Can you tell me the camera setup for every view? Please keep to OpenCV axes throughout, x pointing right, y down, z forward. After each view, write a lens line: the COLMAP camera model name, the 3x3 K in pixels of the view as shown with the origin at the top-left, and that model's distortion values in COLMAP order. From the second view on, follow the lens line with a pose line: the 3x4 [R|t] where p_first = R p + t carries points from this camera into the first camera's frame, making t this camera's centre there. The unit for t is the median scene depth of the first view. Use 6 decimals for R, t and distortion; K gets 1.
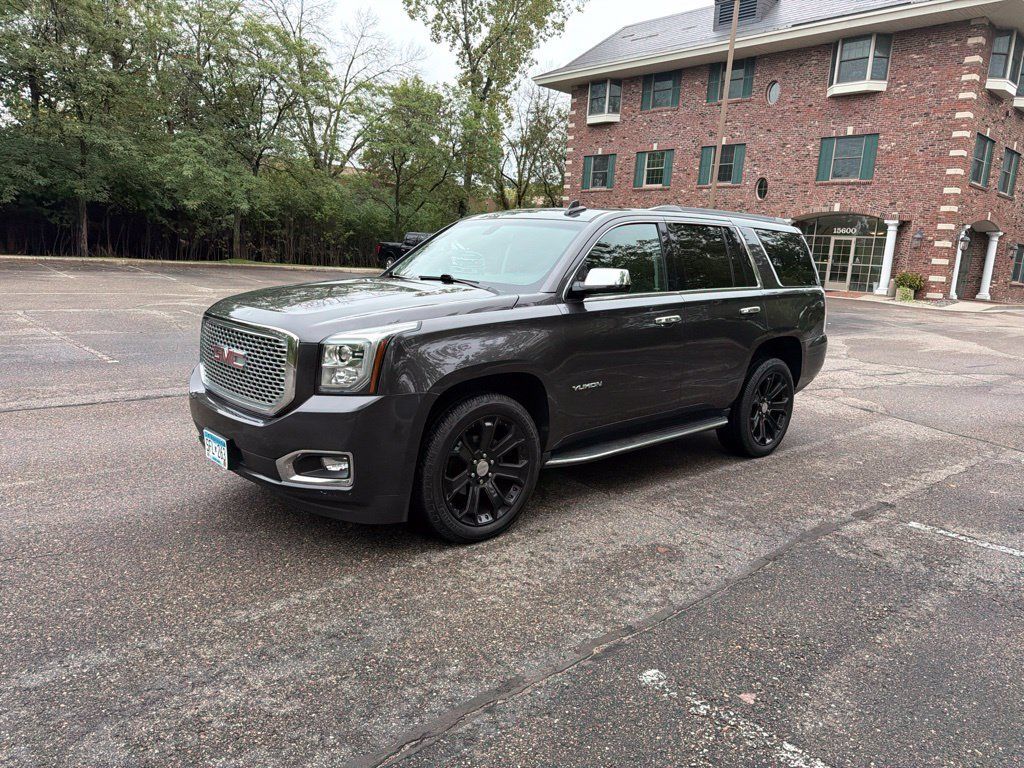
lens RADIAL K [[717.4, 0, 515.1], [0, 717.4, 387.9], [0, 0, 1]] dist [0.027864, -0.035230]
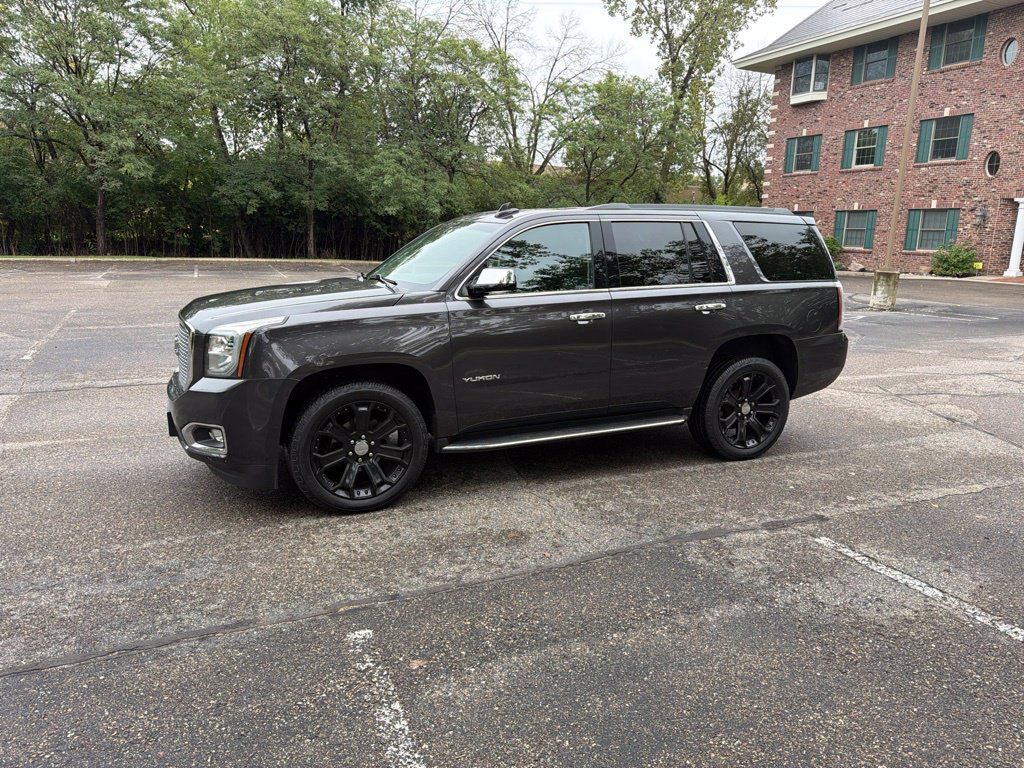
lens RADIAL K [[717.2, 0, 513.6], [0, 717.2, 377.8], [0, 0, 1]] dist [0.030288, -0.040646]
pose [[0.951783, 0.030912, -0.305210, 0.302705], [-0.032205, 0.999481, 0.000801, -0.003980], [0.305076, 0.009067, 0.952285, -0.000531]]
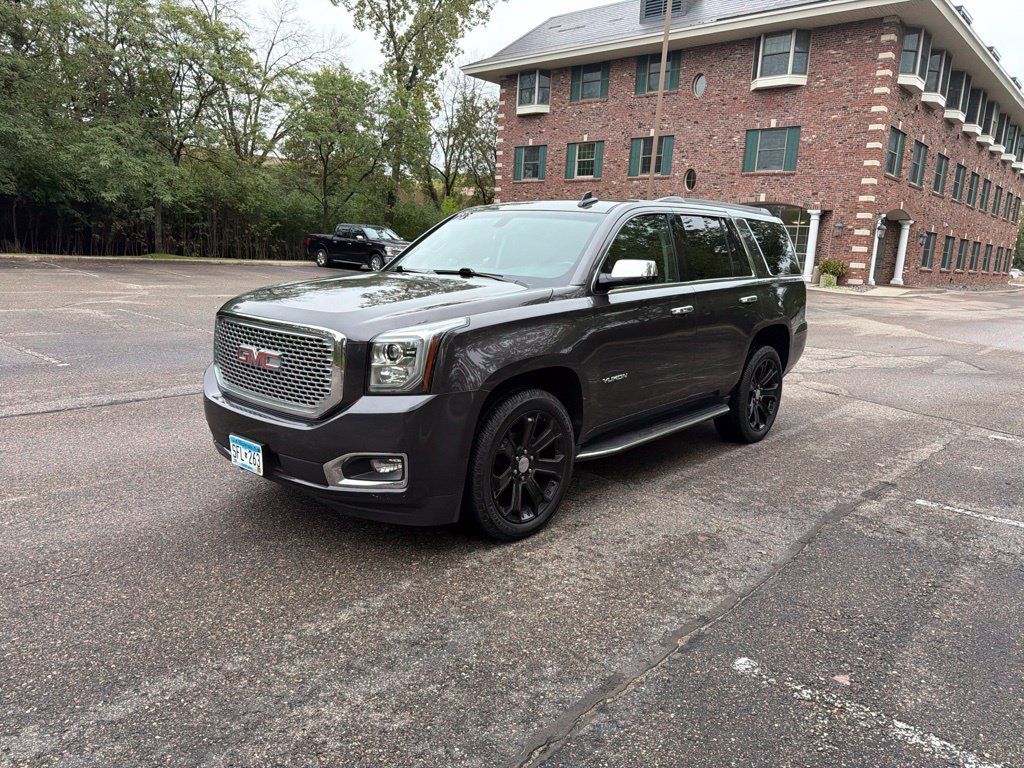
lens RADIAL K [[718.5, 0, 510.0], [0, 718.5, 386.7], [0, 0, 1]] dist [0.027876, -0.037147]
pose [[0.994976, -0.028116, 0.096080, -0.090484], [0.027164, 0.999568, 0.011204, -0.003878], [-0.096354, -0.008538, 0.995311, 0.011055]]
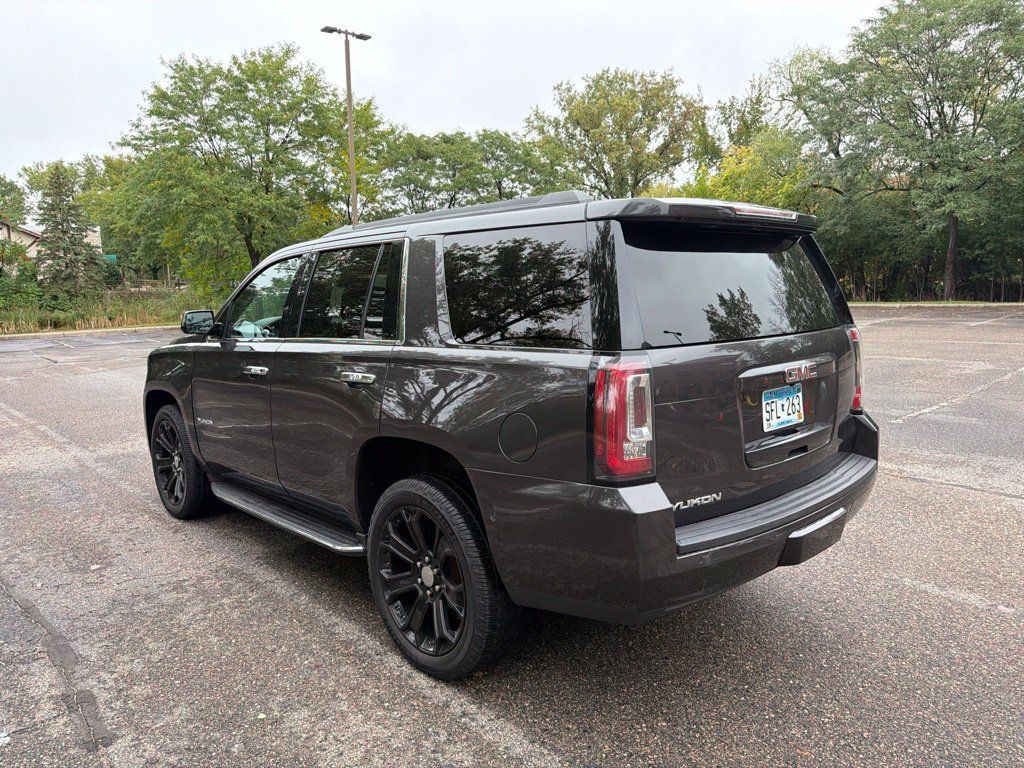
lens RADIAL K [[730.3, 0, 505.0], [0, 730.3, 376.5], [0, 0, 1]] dist [0.004007, -0.007369]
pose [[-0.003727, 0.074719, -0.997198, 0.749571], [-0.159946, 0.984322, 0.074352, -0.140172], [0.987119, 0.159775, 0.008283, 0.905411]]
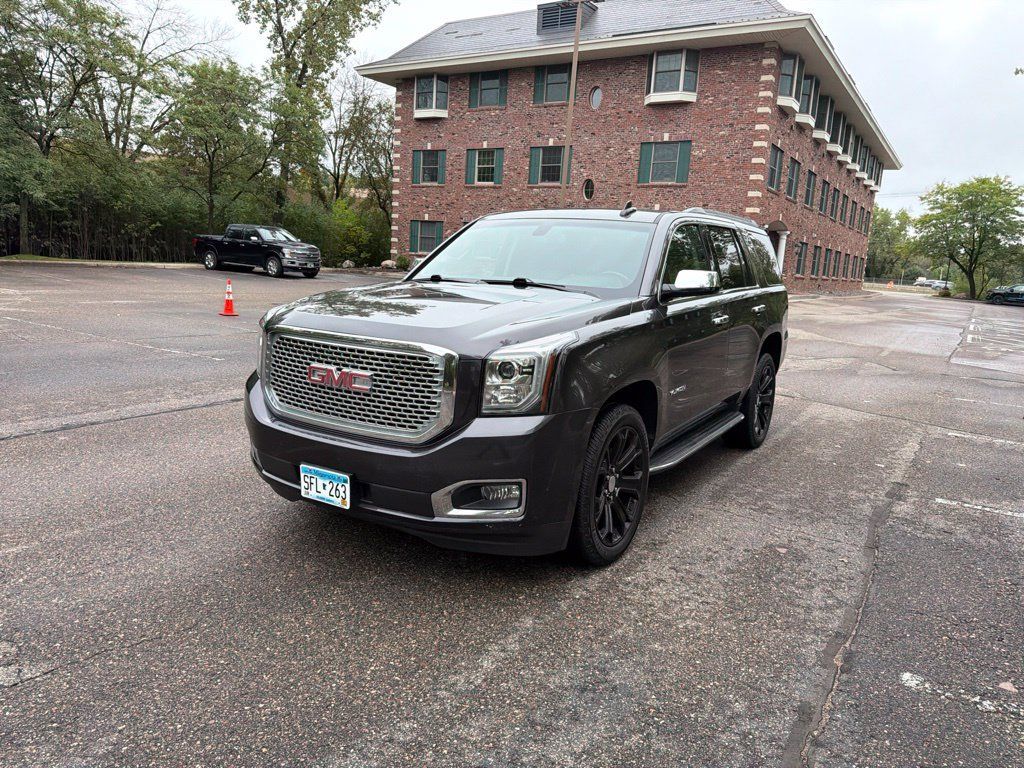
lens RADIAL K [[719.0, 0, 515.1], [0, 719.0, 377.5], [0, 0, 1]] dist [0.025007, -0.030846]
pose [[0.963879, -0.044548, 0.262590, -0.238913], [0.046349, 0.998925, -0.000664, -0.019231], [-0.262278, 0.012811, 0.964907, 0.067227]]
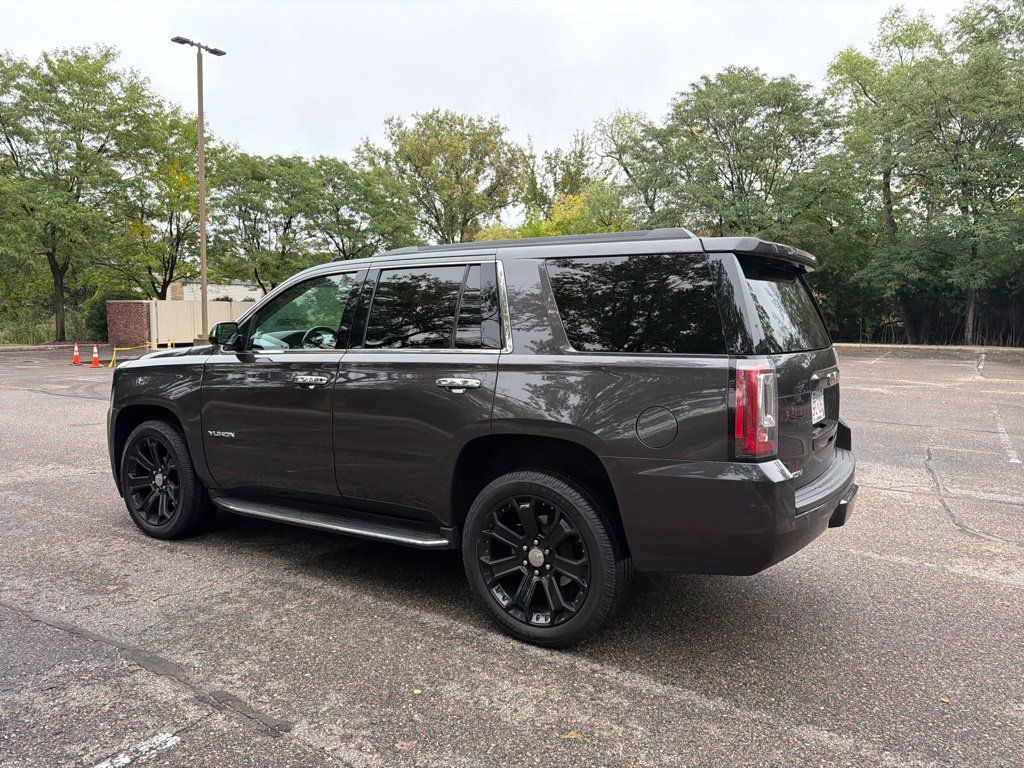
lens RADIAL K [[726.7, 0, 517.0], [0, 726.7, 372.5], [0, 0, 1]] dist [0.032141, -0.038737]
pose [[0.261176, 0.025913, -0.964943, 0.794271], [-0.171895, 0.984911, -0.020077, -0.092110], [0.949863, 0.171113, 0.261689, 0.711361]]
